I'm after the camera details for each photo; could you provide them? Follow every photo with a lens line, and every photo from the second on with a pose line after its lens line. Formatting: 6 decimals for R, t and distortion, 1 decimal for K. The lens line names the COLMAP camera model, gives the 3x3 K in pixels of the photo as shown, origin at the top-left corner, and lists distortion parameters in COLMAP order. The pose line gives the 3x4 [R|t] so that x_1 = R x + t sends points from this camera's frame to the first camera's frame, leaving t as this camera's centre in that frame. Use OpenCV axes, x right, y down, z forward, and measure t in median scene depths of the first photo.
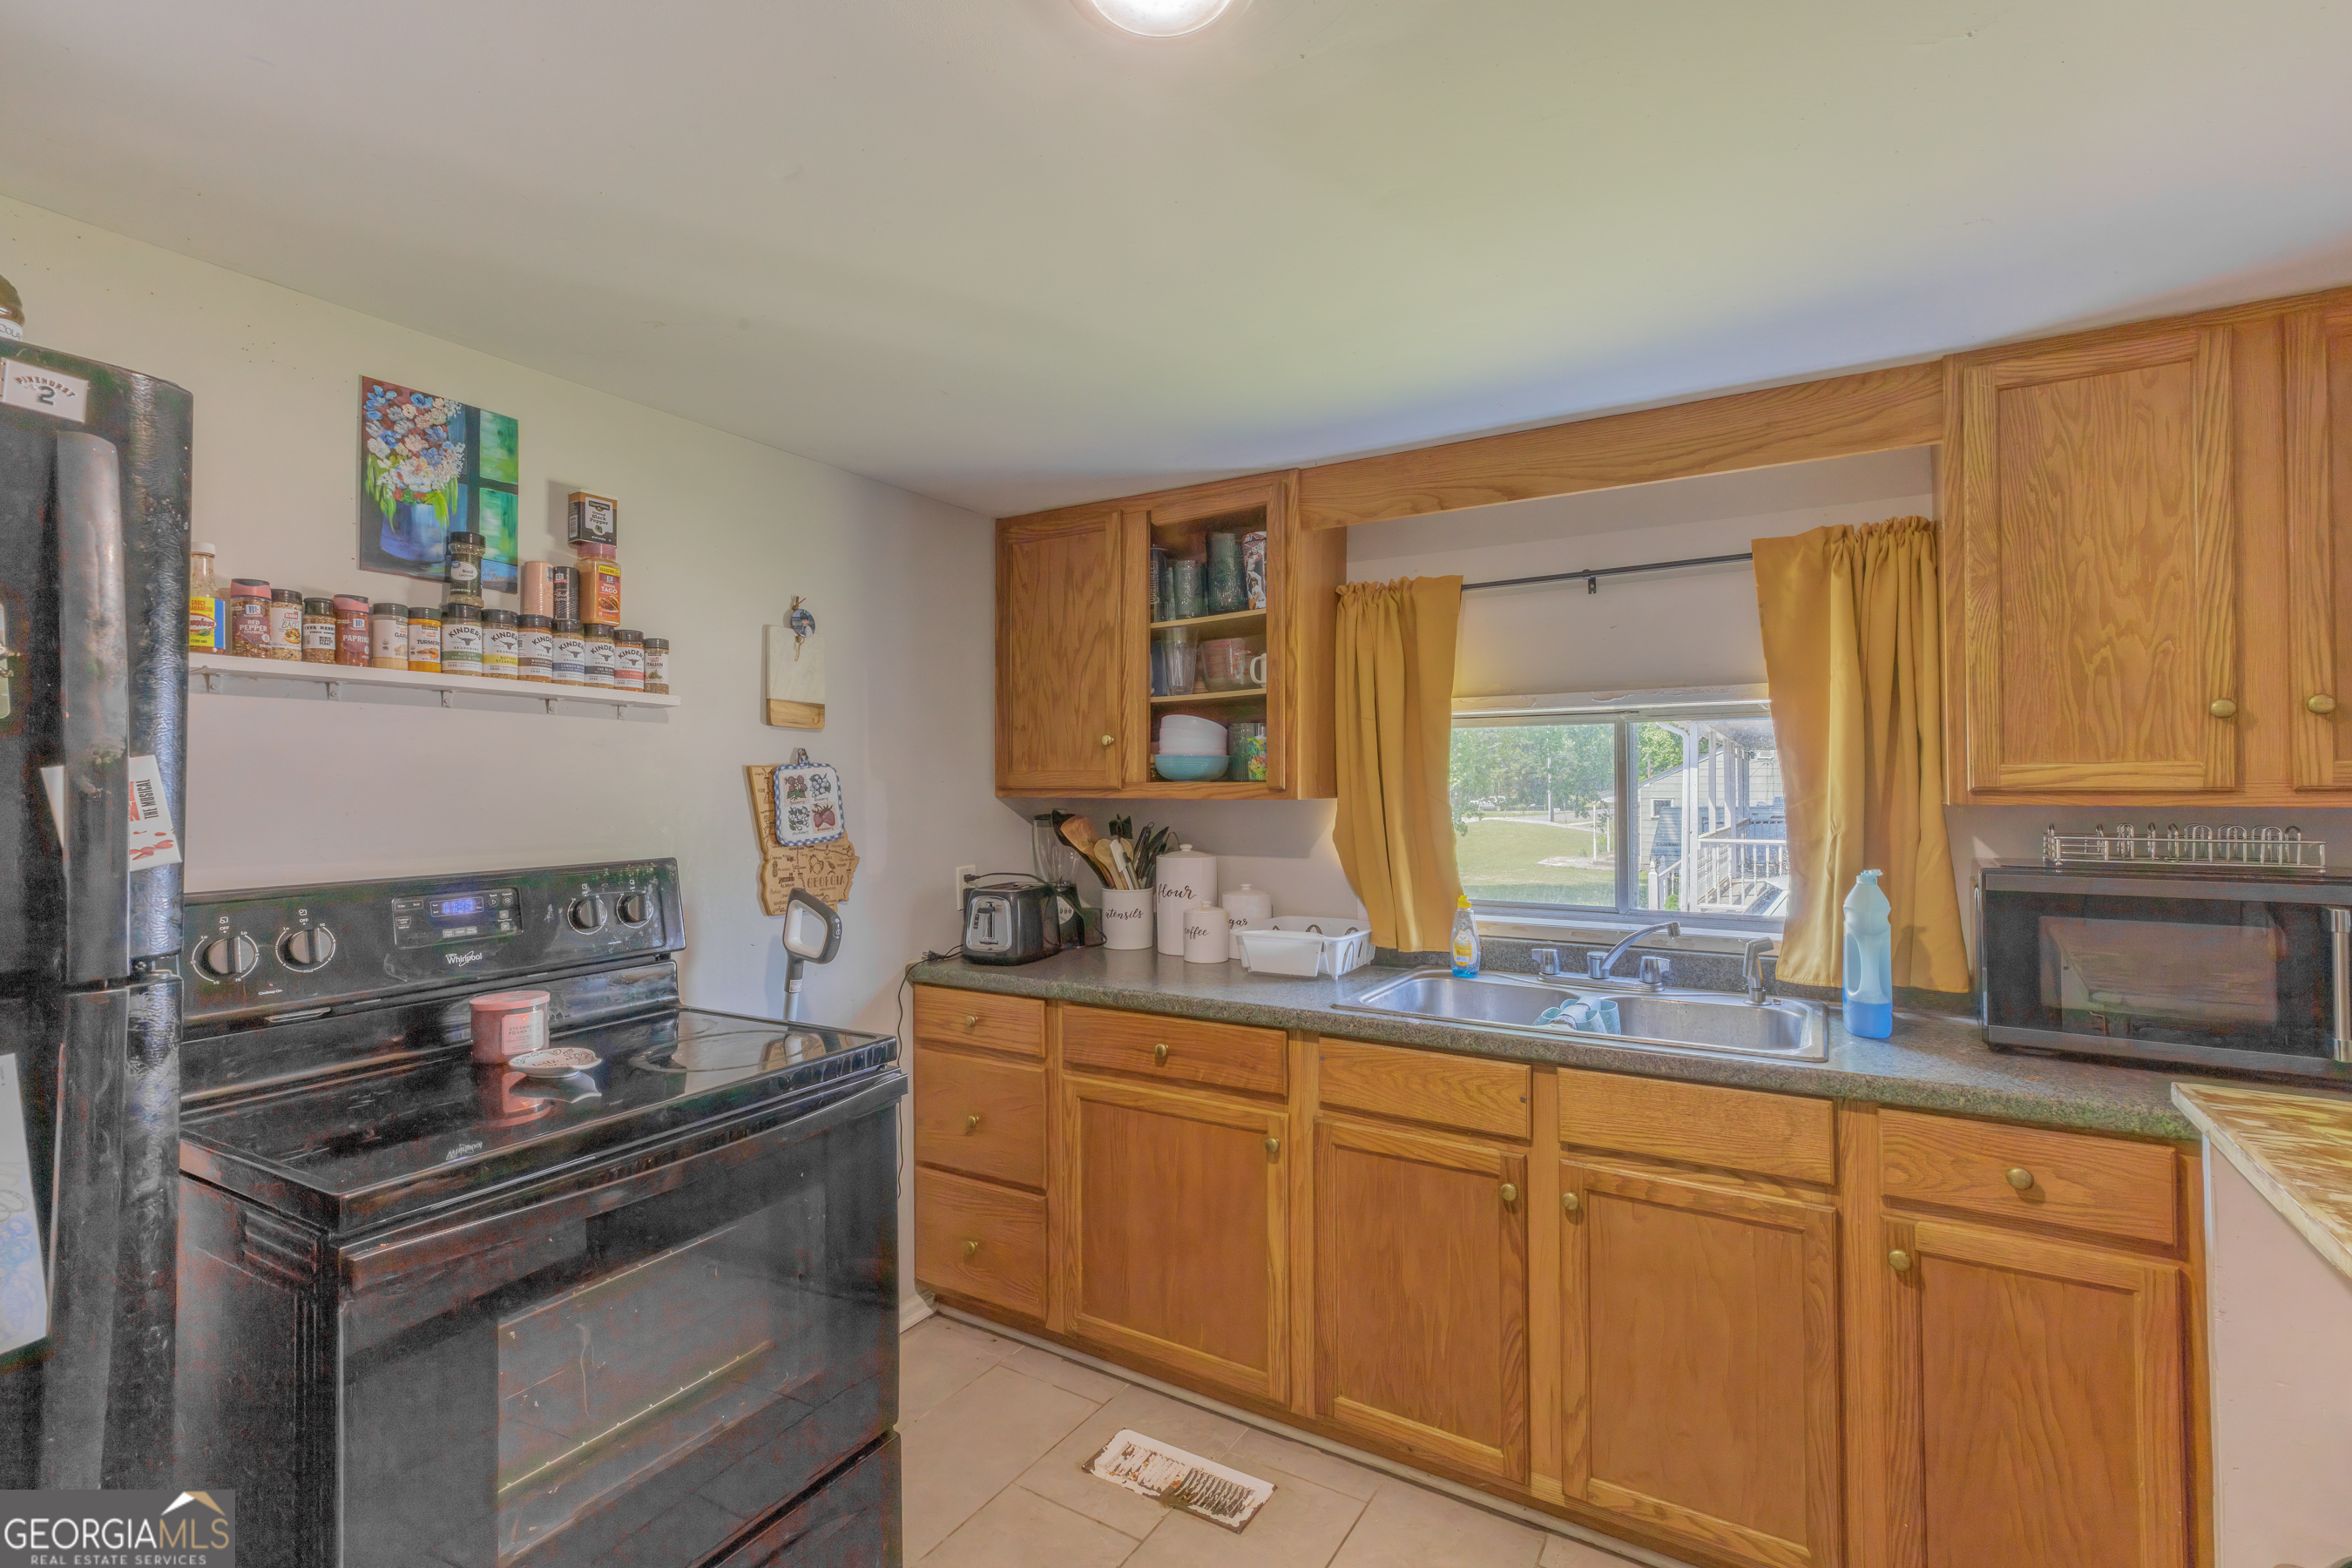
lens RADIAL K [[1074.1, 0, 1164.3], [0, 1074.1, 767.9], [0, 0, 1]] dist [0.009714, -0.001637]
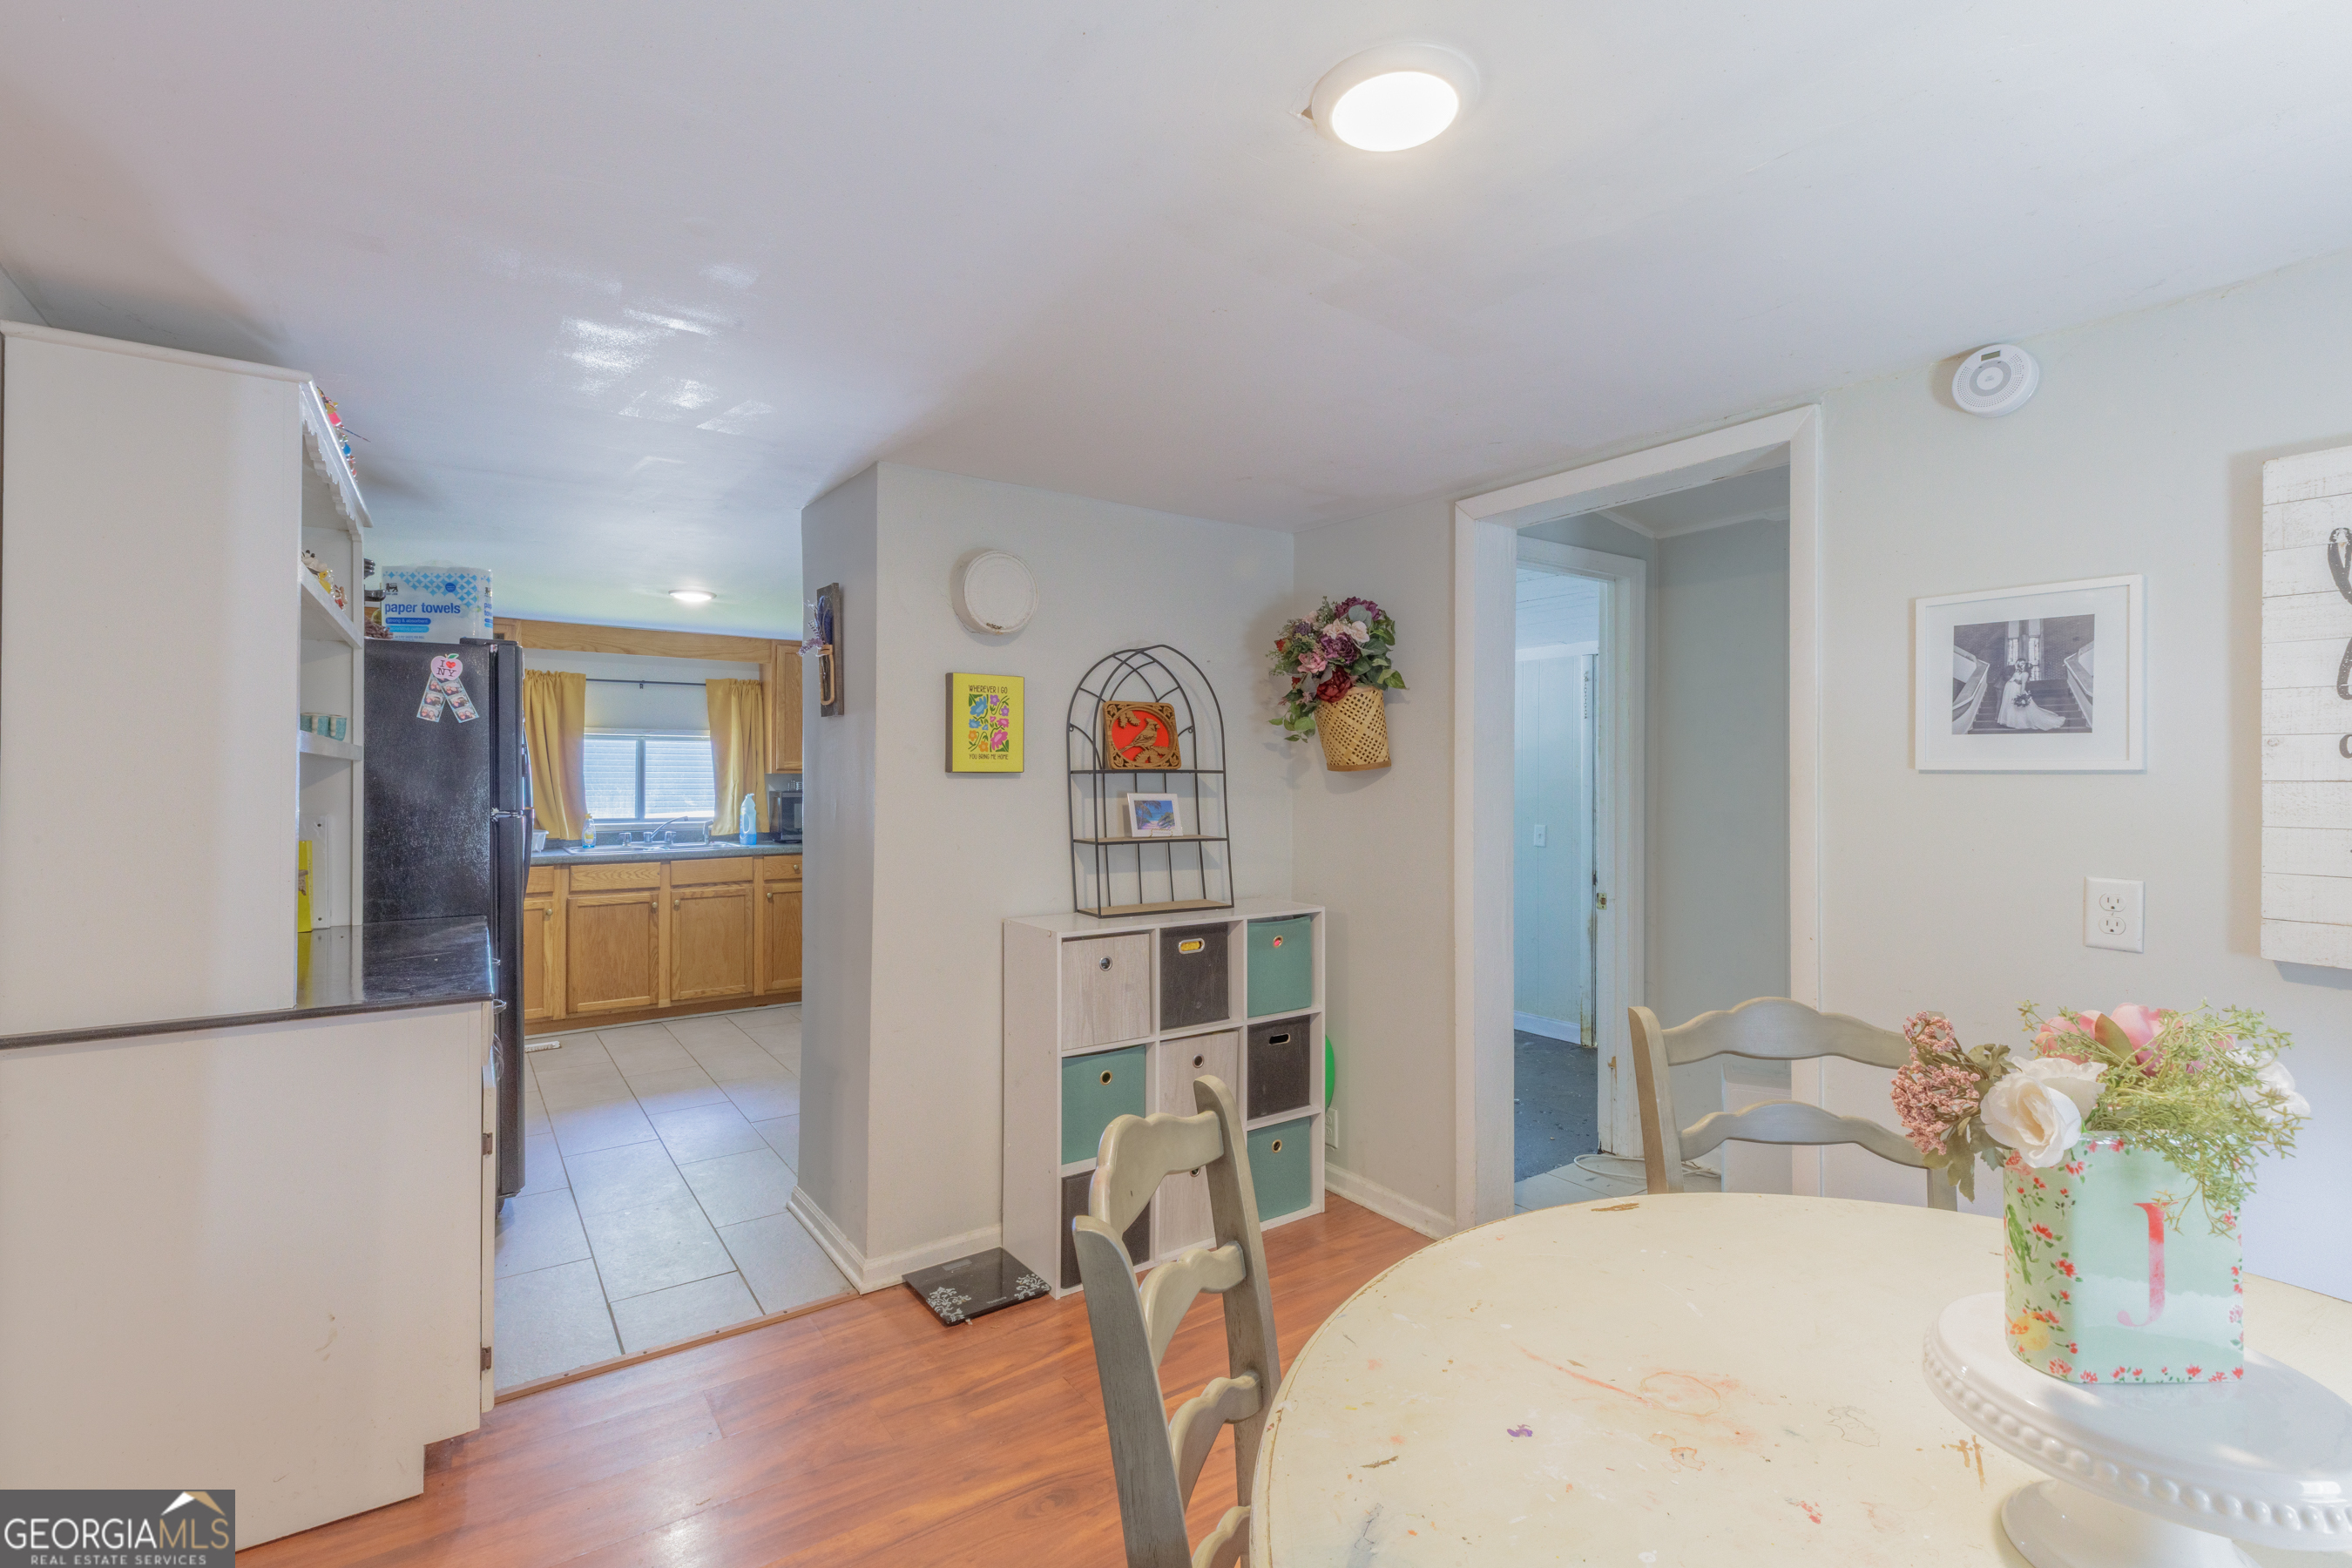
lens RADIAL K [[1074.1, 0, 1165.1], [0, 1074.1, 783.3], [0, 0, 1]] dist [0.009714, -0.001637]
pose [[0.426098, -0.005204, 0.904662, -1.526939], [-0.016289, 0.999777, 0.013423, 0.001540], [-0.904530, -0.020456, 0.425919, -1.316602]]
